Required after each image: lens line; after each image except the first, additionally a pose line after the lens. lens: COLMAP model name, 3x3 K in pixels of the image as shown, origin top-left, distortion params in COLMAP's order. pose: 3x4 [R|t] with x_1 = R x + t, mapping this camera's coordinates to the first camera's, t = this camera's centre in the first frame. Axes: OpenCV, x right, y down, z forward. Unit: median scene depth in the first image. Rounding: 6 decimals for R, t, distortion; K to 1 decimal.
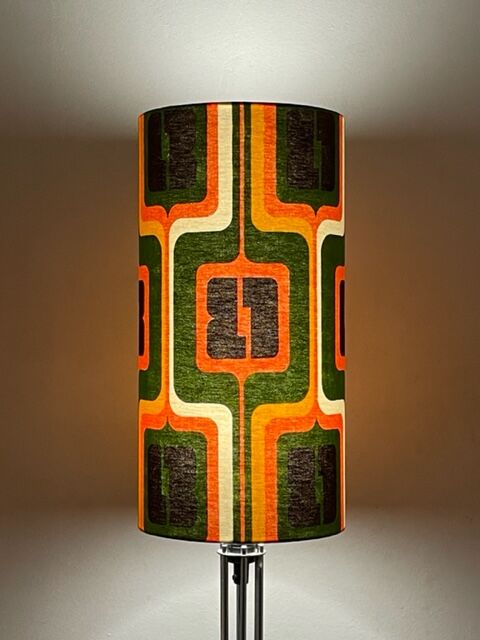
lens RADIAL K [[1272.2, 0, 241.1], [0, 1272.2, 317.7], [0, 0, 1]] dist [0.111110, 0.000000]
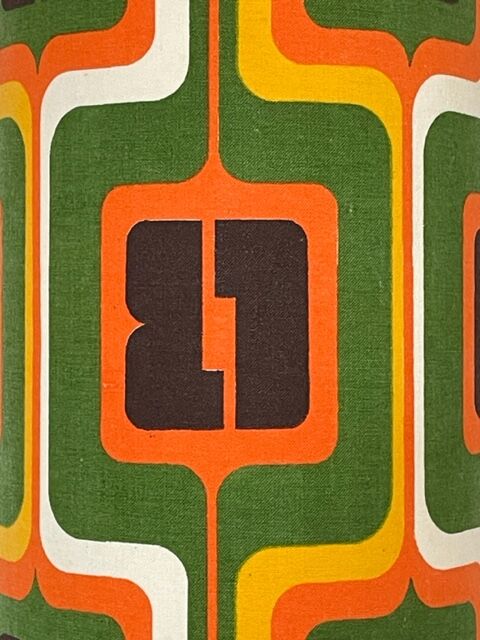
lens RADIAL K [[1584.5, 0, 236.9], [0, 1584.5, 320.9], [0, 0, 1]] dist [0.096656, 0.000000]
pose [[0.994751, 0.002782, -0.102287, 0.056932], [-0.002404, 0.999990, 0.003815, -0.002631], [0.102297, -0.003549, 0.994748, 0.518653]]
